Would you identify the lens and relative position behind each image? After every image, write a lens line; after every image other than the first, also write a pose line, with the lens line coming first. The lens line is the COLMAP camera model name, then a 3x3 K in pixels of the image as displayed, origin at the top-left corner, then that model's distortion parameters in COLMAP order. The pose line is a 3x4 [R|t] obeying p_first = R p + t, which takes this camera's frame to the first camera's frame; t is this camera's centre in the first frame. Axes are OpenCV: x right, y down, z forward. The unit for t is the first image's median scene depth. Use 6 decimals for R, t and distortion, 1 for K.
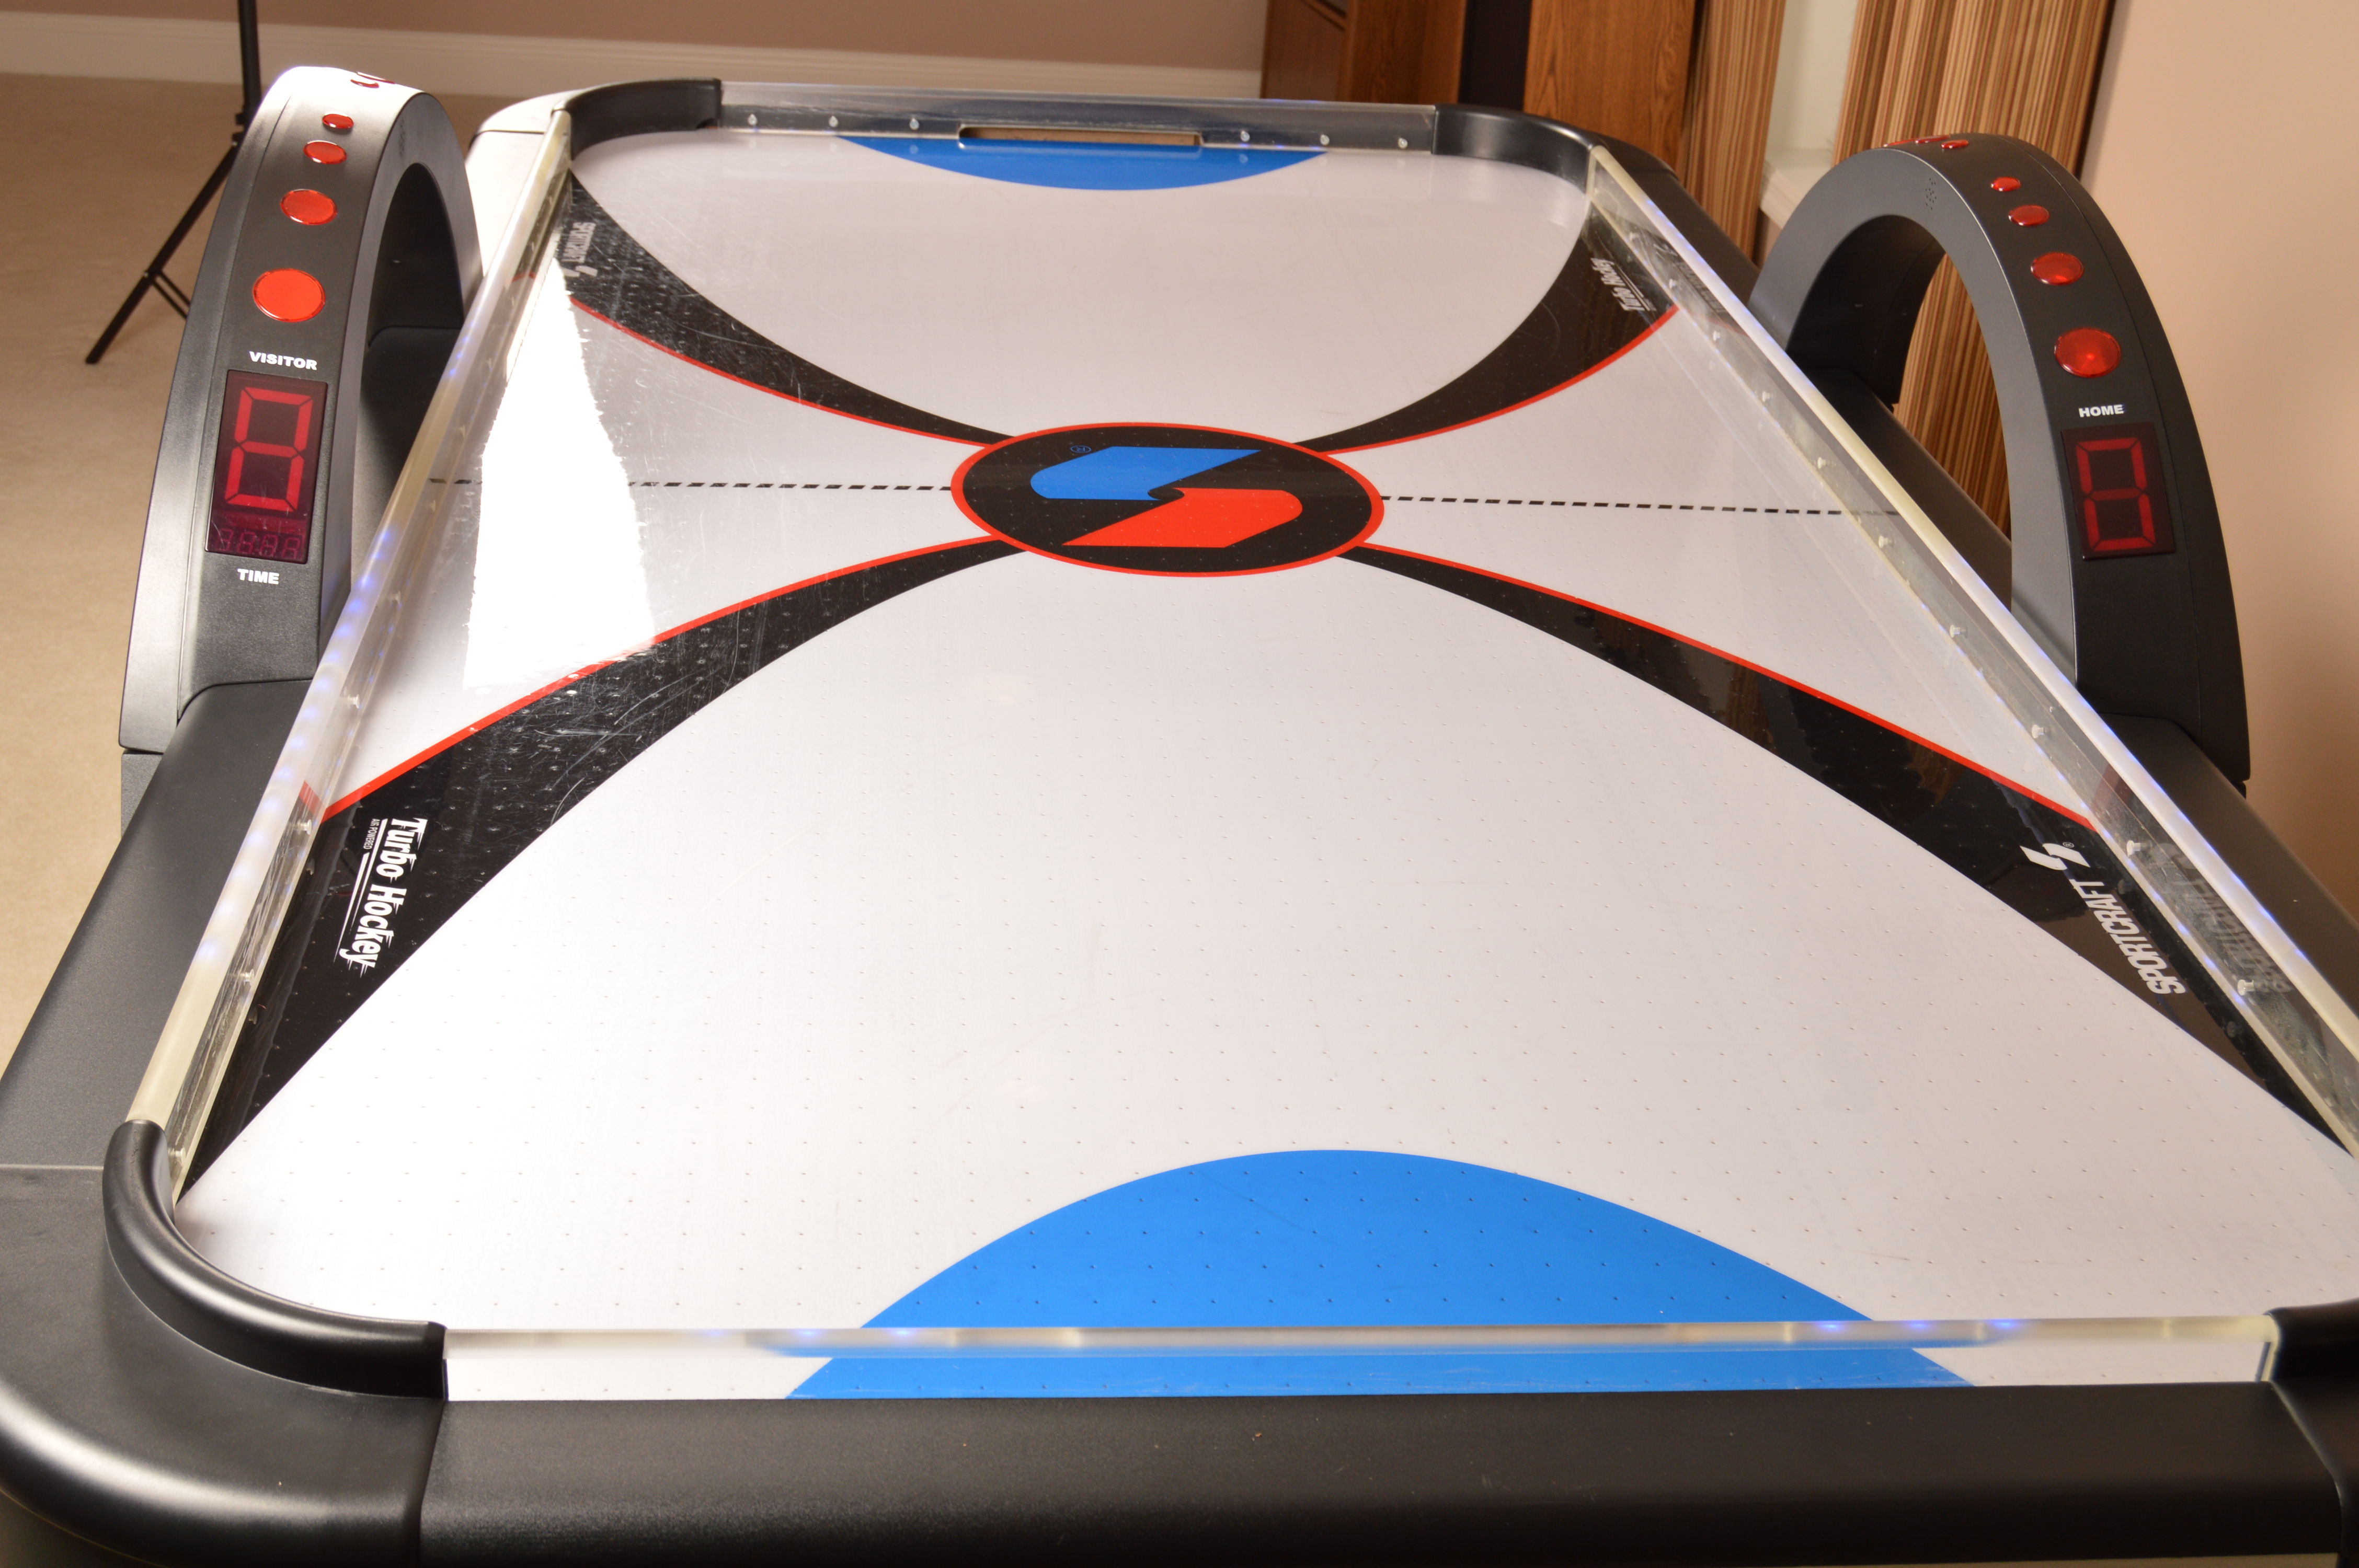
lens RADIAL K [[3035.3, 0, 1179.5], [0, 3035.3, 784.0], [0, 0, 1]] dist [-0.067119, 0.068649]
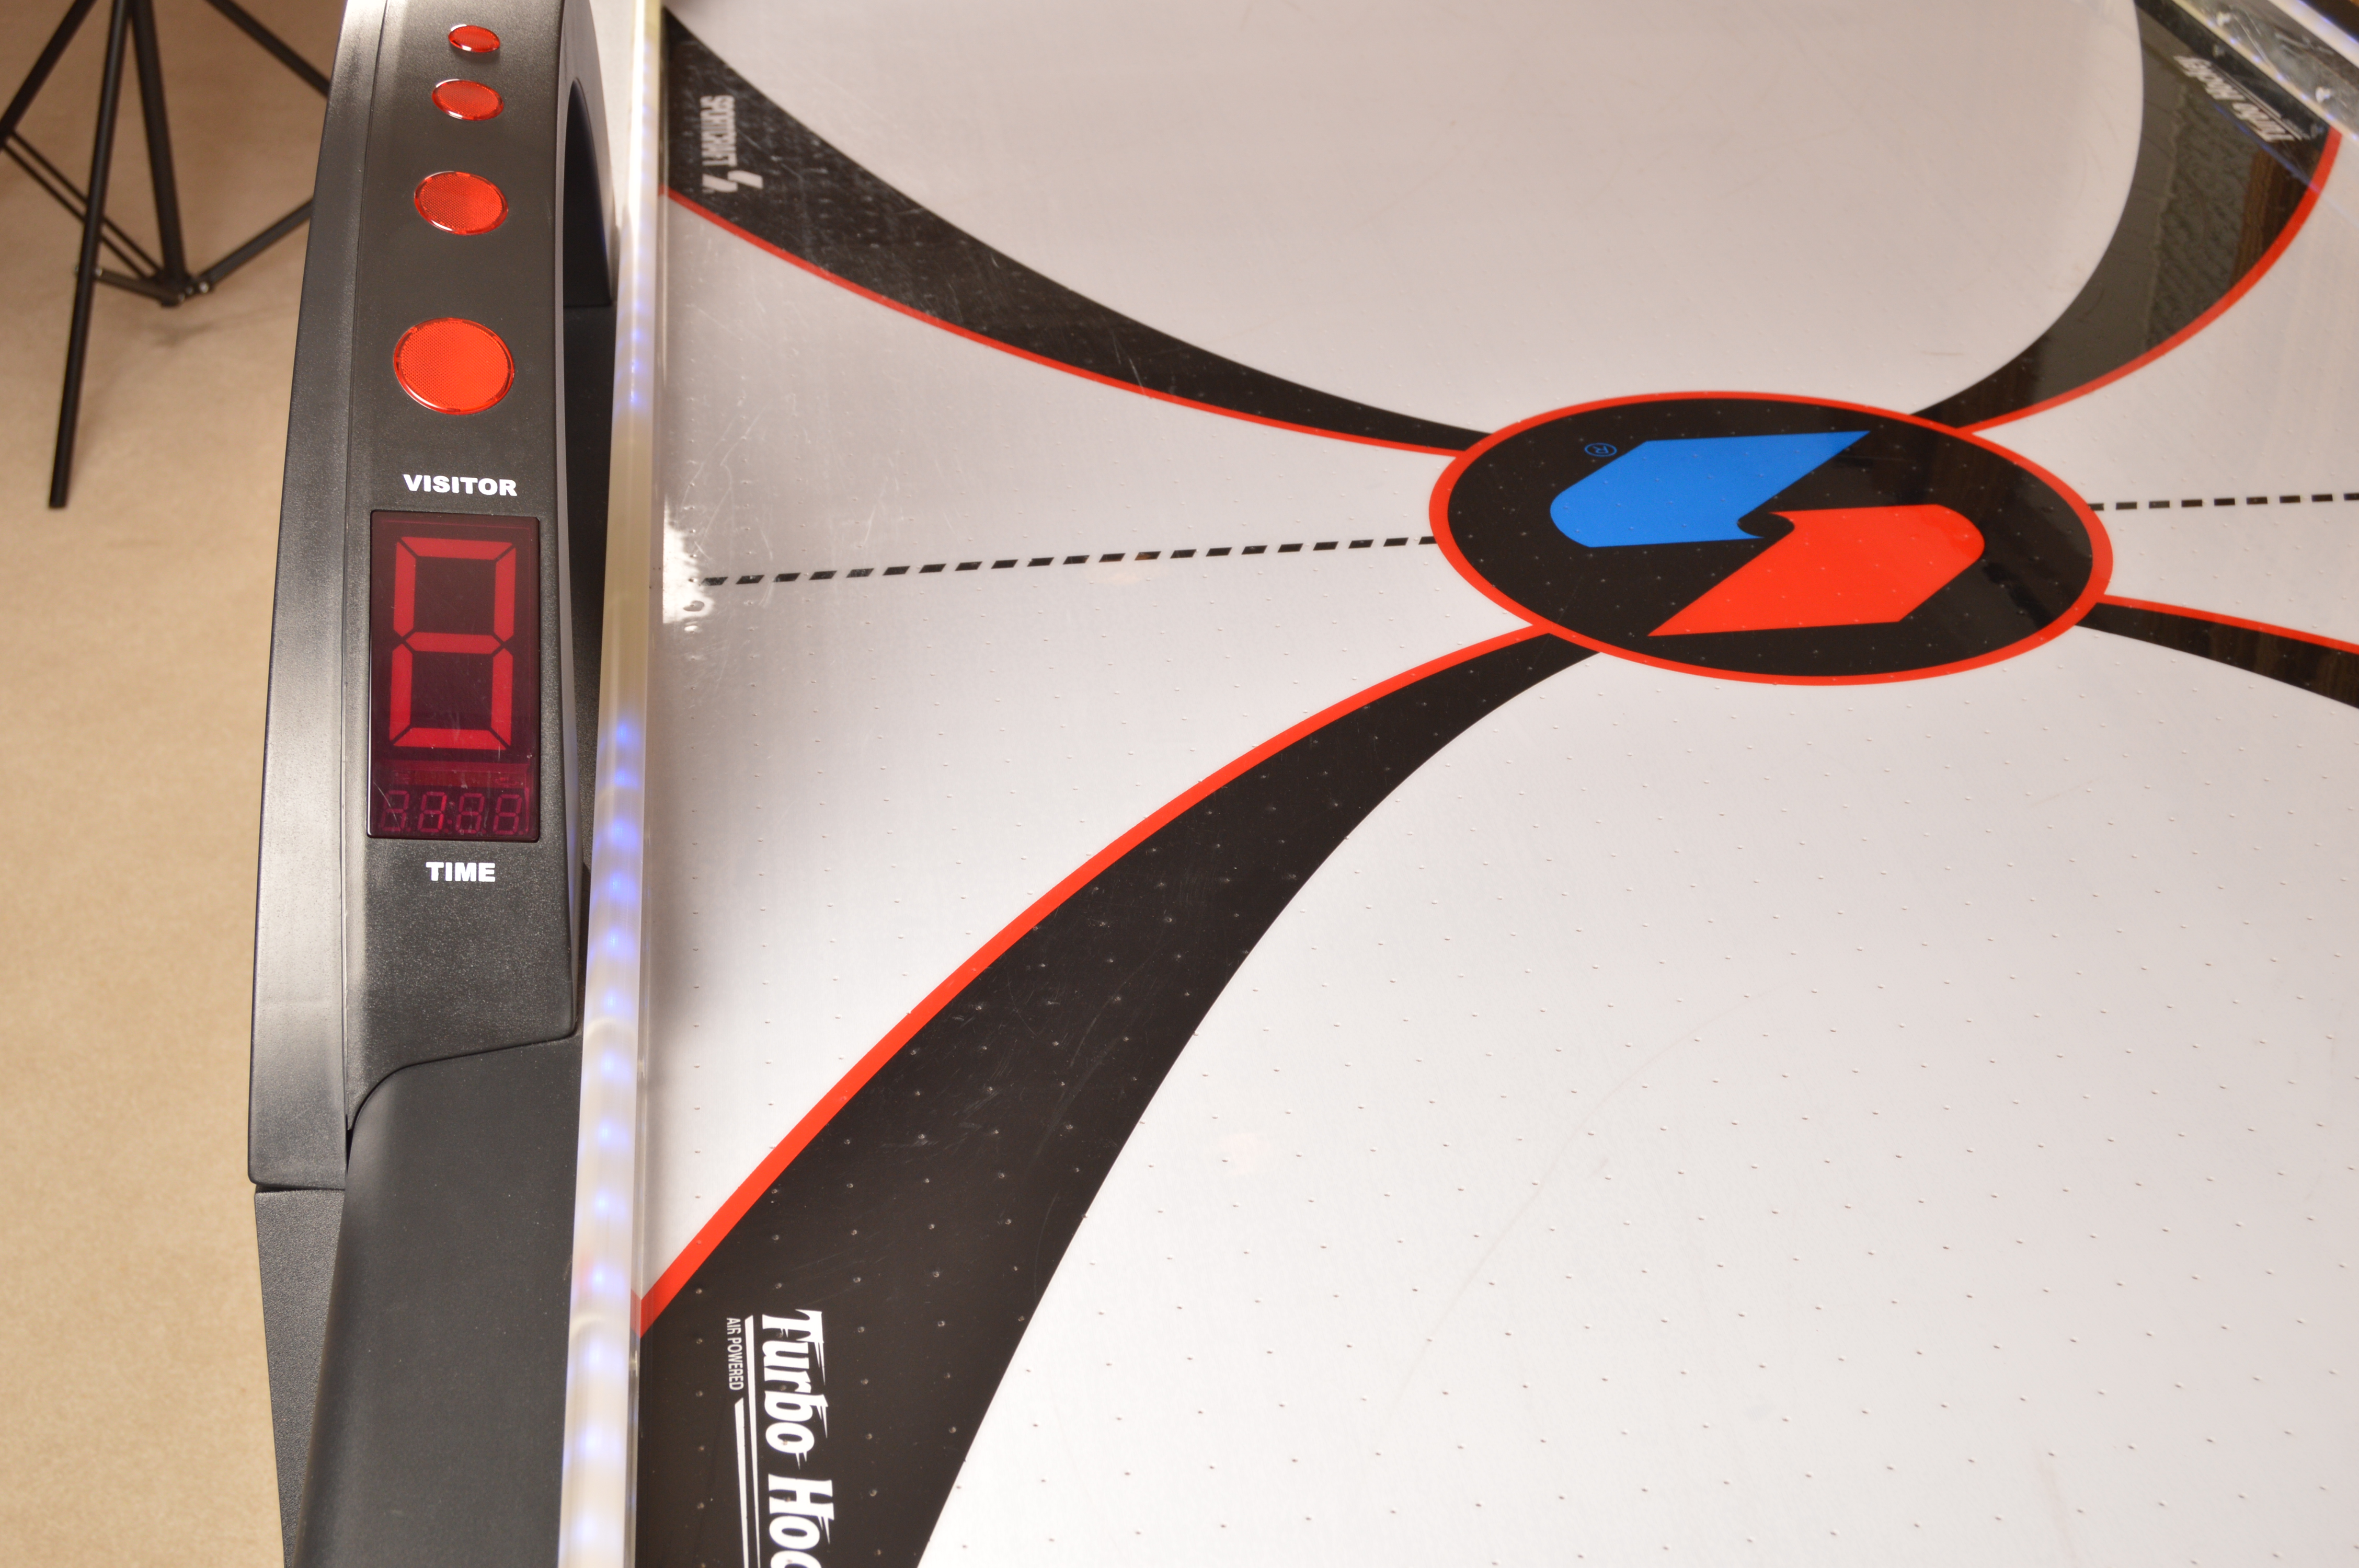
lens RADIAL K [[3486.6, 0, 1179.5], [0, 3486.6, 784.0], [0, 0, 1]] dist [-0.040341, 0.031249]
pose [[0.997970, -0.063002, 0.009251, -0.168584], [0.062239, 0.995779, 0.067454, -0.120088], [-0.013461, -0.066741, 0.997679, 0.321813]]
